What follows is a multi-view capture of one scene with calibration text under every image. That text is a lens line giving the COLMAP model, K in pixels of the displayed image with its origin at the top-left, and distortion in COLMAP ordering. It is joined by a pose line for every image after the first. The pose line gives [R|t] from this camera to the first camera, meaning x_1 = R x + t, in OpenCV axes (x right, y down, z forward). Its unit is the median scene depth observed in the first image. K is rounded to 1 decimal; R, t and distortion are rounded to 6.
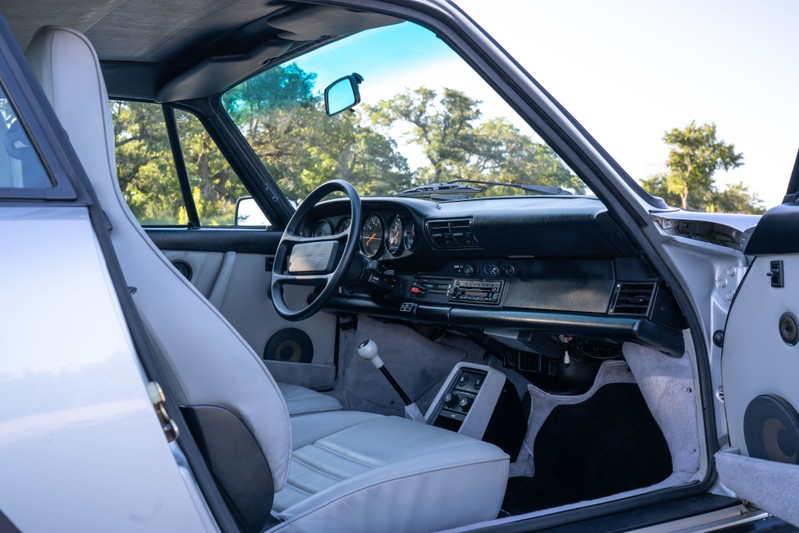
lens RADIAL K [[957.2, 0, 384.5], [0, 957.2, 267.4], [0, 0, 1]] dist [-0.003678, 0.043391]
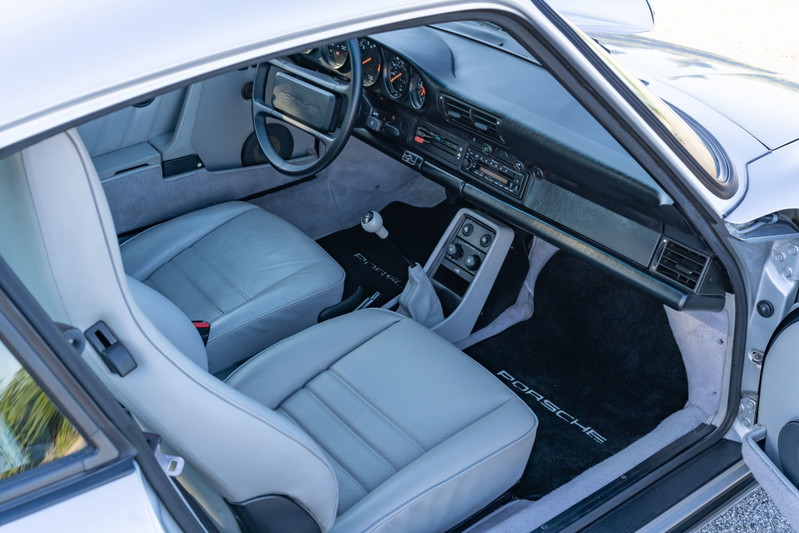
lens RADIAL K [[957.2, 0, 384.5], [0, 957.2, 267.4], [0, 0, 1]] dist [-0.003678, 0.043391]
pose [[0.996555, -0.031340, 0.076789, -0.089927], [-0.011101, 0.867125, 0.497967, -0.390352], [-0.082192, -0.497104, 0.863789, 0.204050]]
